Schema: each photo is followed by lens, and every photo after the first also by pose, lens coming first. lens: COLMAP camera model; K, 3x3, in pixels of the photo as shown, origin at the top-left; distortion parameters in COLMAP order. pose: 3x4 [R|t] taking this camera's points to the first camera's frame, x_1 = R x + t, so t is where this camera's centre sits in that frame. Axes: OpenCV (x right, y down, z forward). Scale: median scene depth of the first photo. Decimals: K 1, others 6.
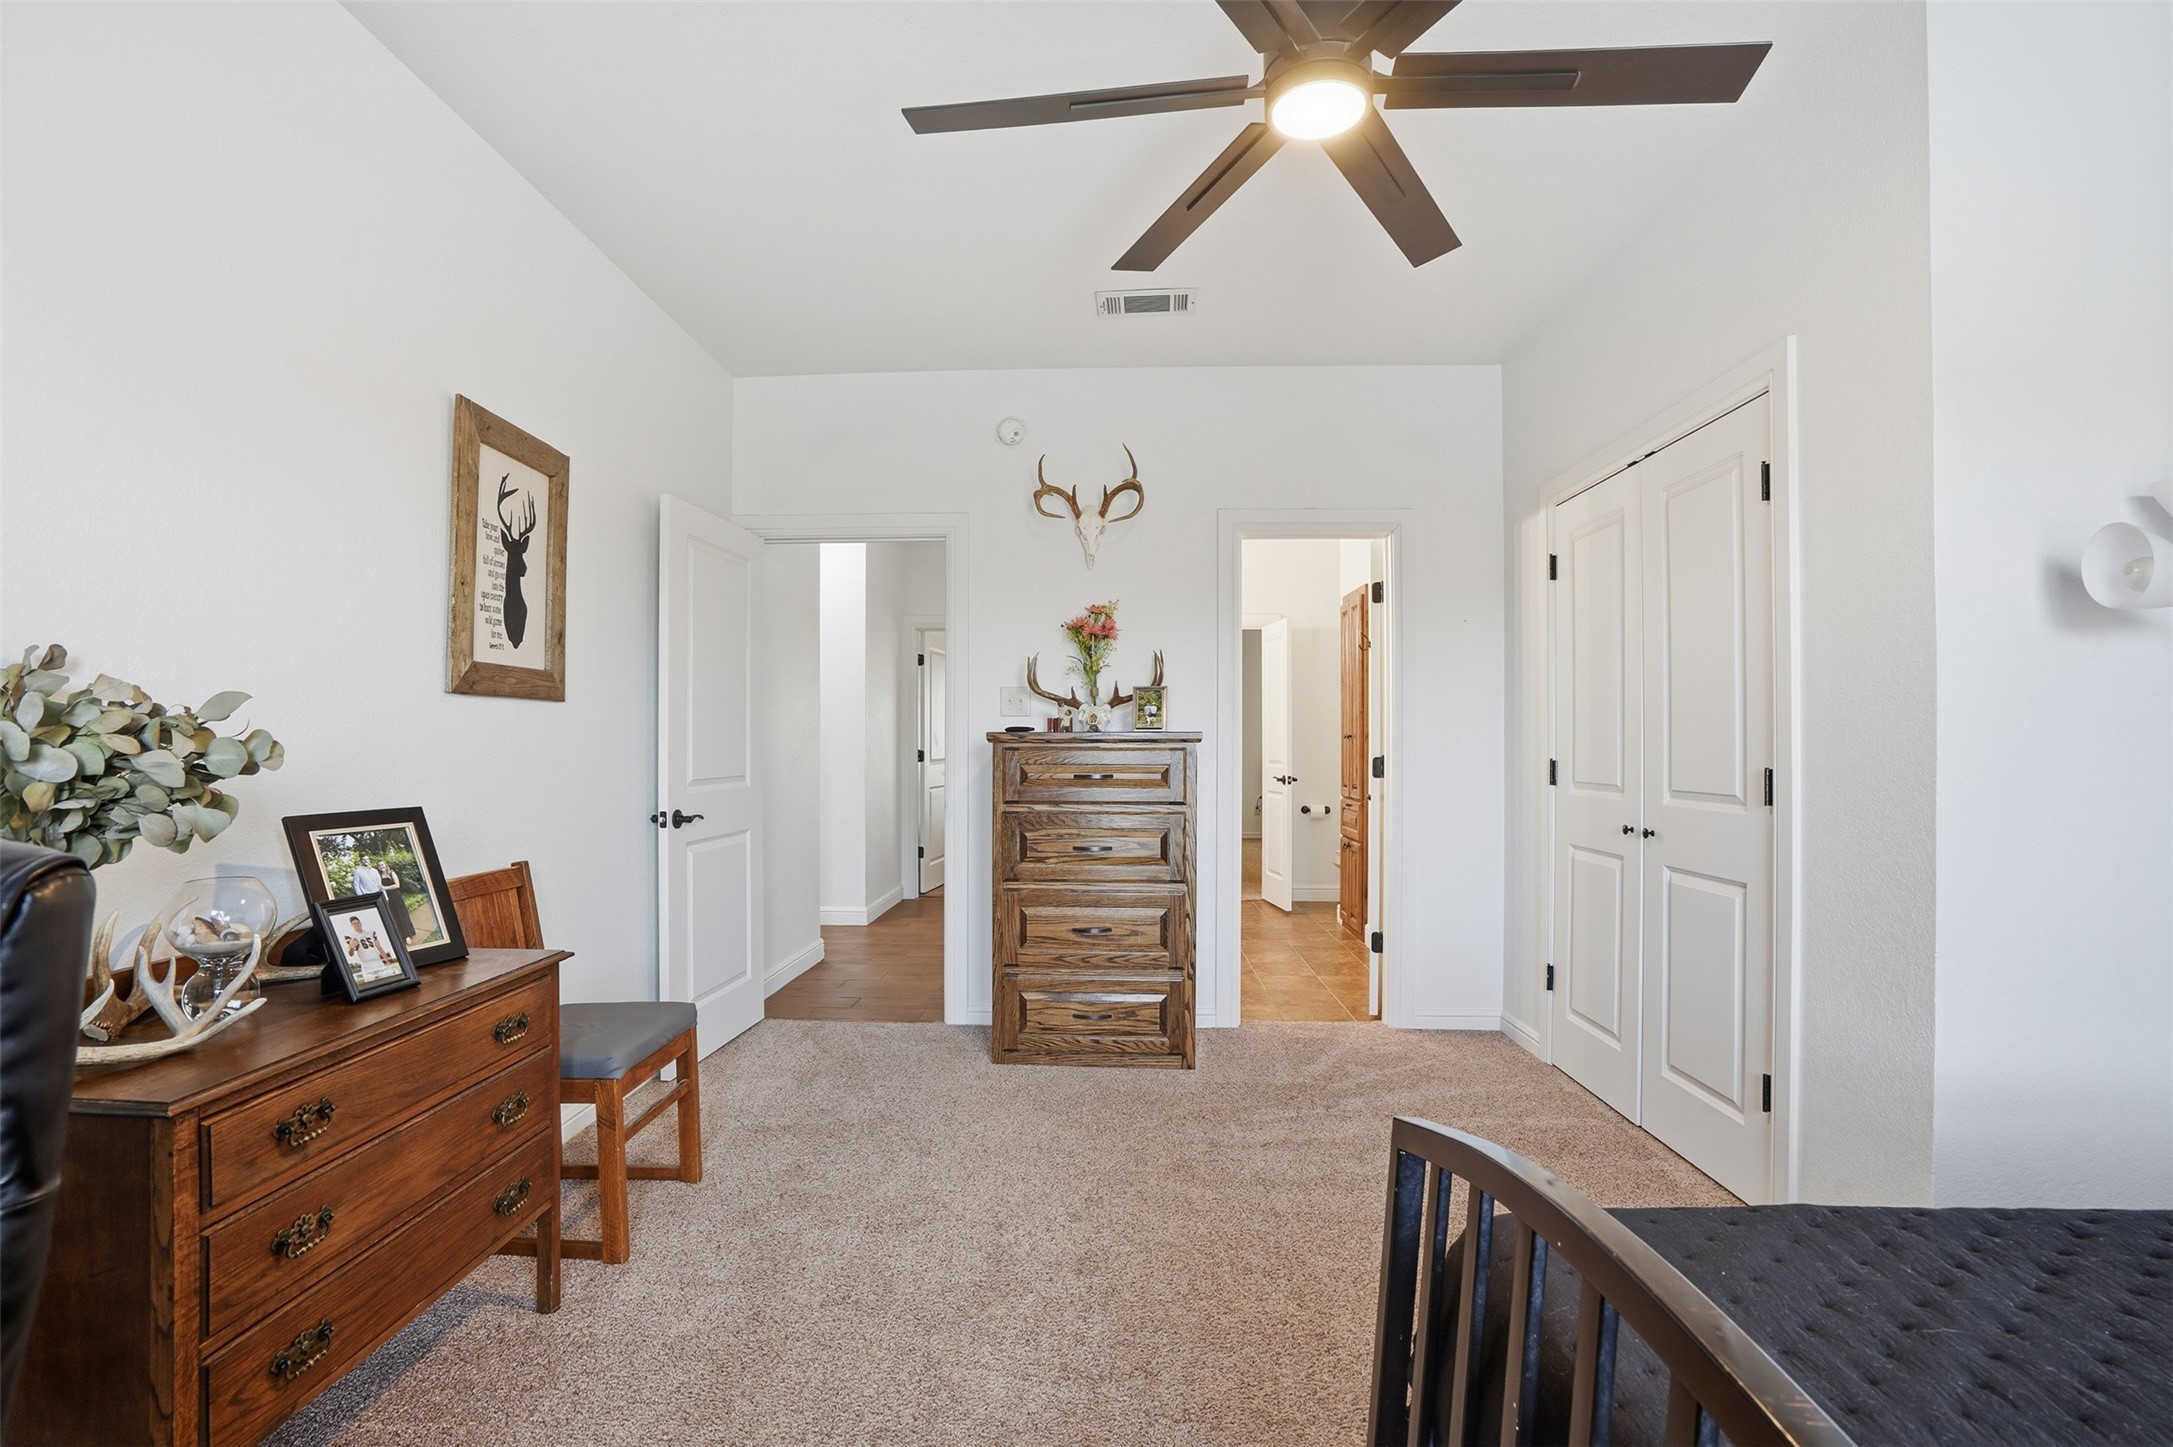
lens RADIAL K [[1031.0, 0, 1087.2], [0, 1031.0, 739.5], [0, 0, 1]] dist [-0.056738, 0.022086]
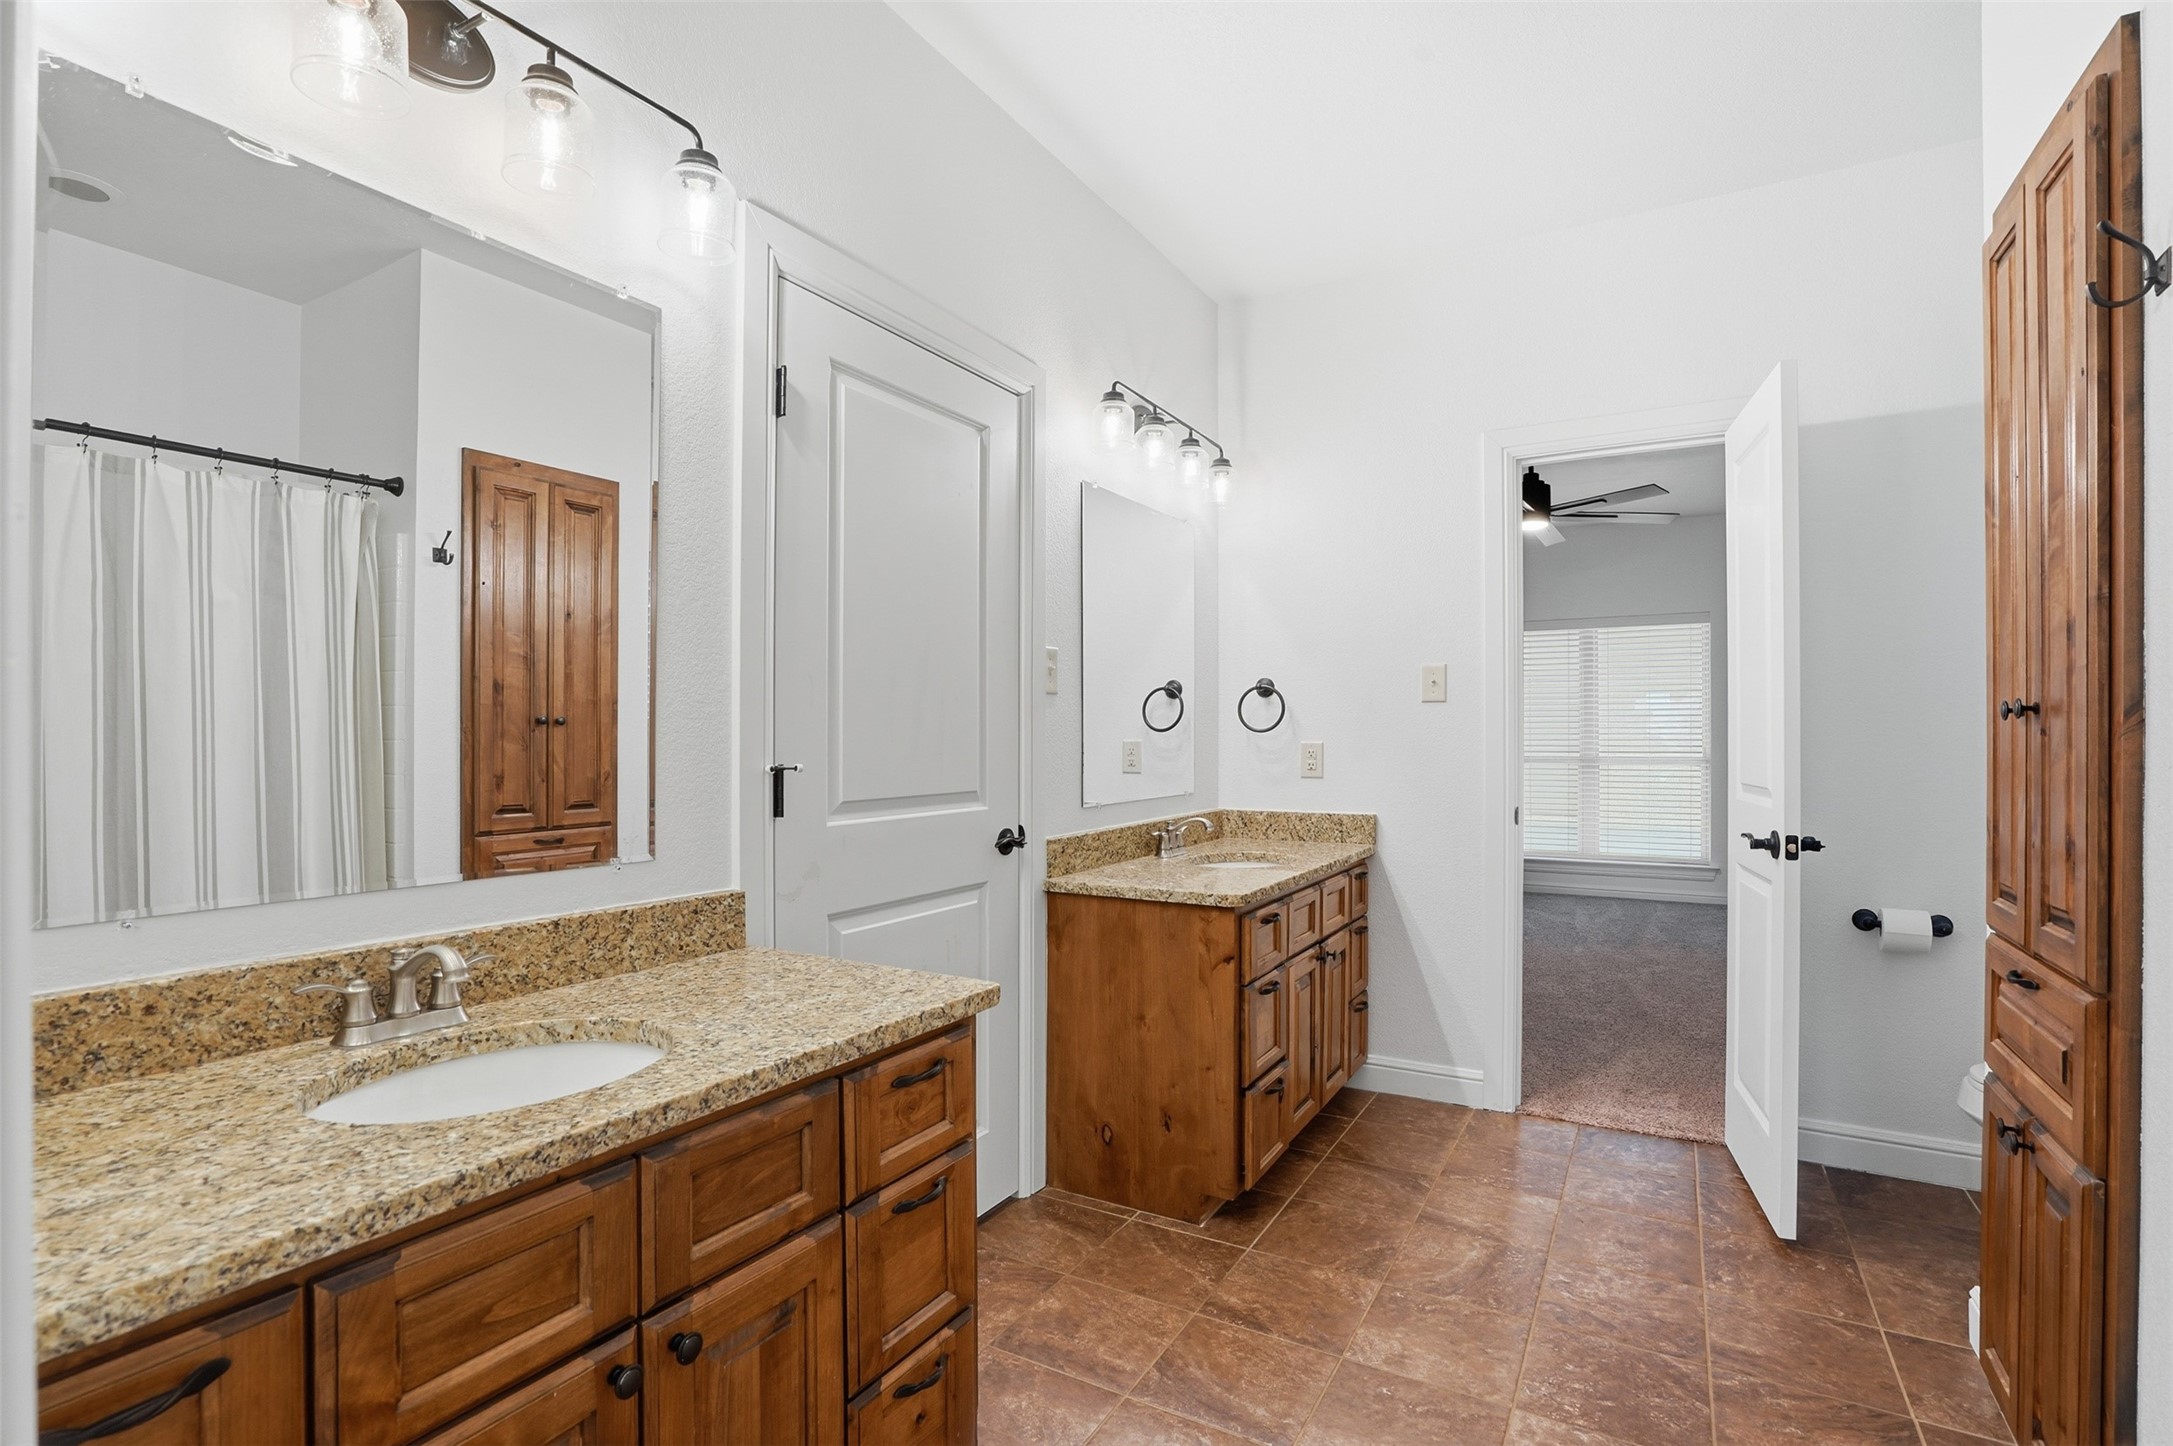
lens RADIAL K [[1031.0, 0, 1080.3], [0, 1031.0, 733.3], [0, 0, 1]] dist [-0.056738, 0.022086]
pose [[0.876330, -0.001612, -0.481708, 0.161514], [0.002257, 0.999997, 0.000760, 0.002075], [0.481706, -0.001754, 0.876331, 0.643488]]
